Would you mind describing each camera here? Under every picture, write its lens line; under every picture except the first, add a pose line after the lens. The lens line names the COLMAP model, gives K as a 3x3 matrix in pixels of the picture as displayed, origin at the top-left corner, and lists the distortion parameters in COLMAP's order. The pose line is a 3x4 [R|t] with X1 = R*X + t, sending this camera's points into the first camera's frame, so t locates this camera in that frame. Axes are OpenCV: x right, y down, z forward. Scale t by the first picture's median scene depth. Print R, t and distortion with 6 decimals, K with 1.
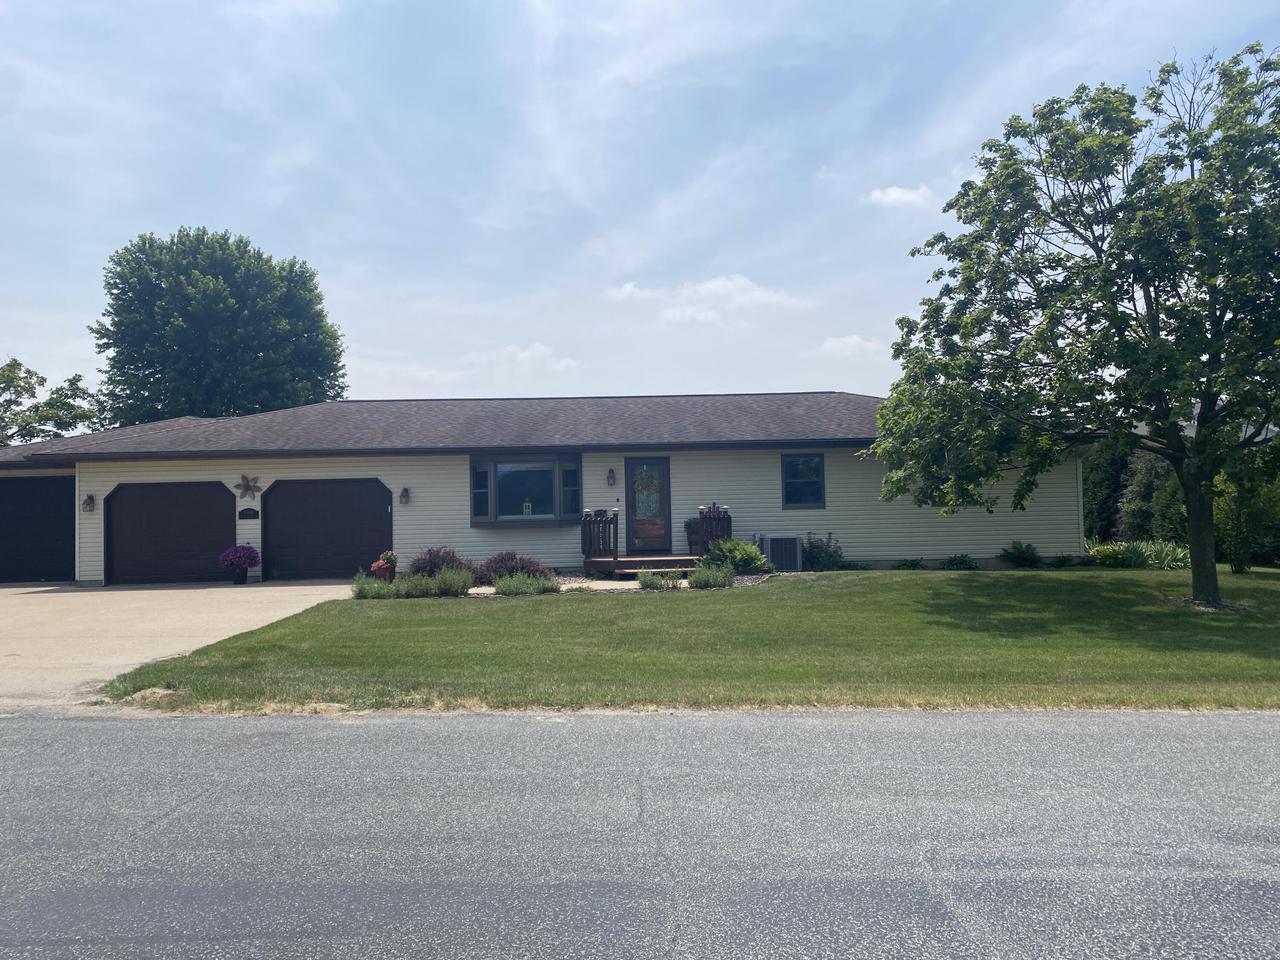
lens RADIAL K [[988.7, 0, 637.1], [0, 988.7, 478.3], [0, 0, 1]] dist [0.031466, -0.029960]
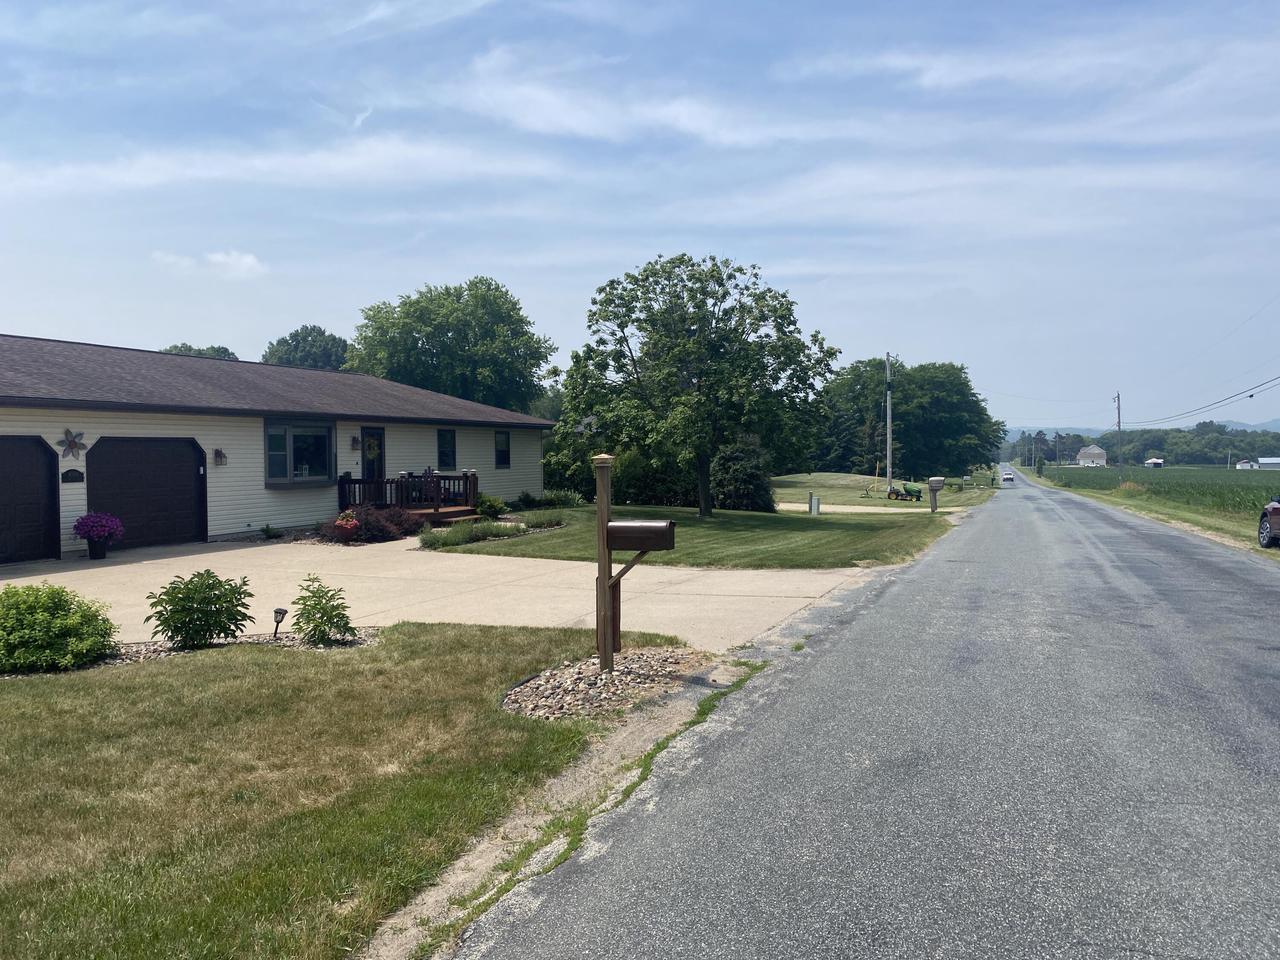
lens RADIAL K [[982.2, 0, 632.6], [0, 982.2, 462.7], [0, 0, 1]] dist [0.056300, -0.037039]
pose [[0.403161, 0.008338, 0.915091, -0.960686], [-0.038060, 0.999246, 0.007664, 0.000345], [-0.914337, -0.037918, 0.403174, 0.233939]]
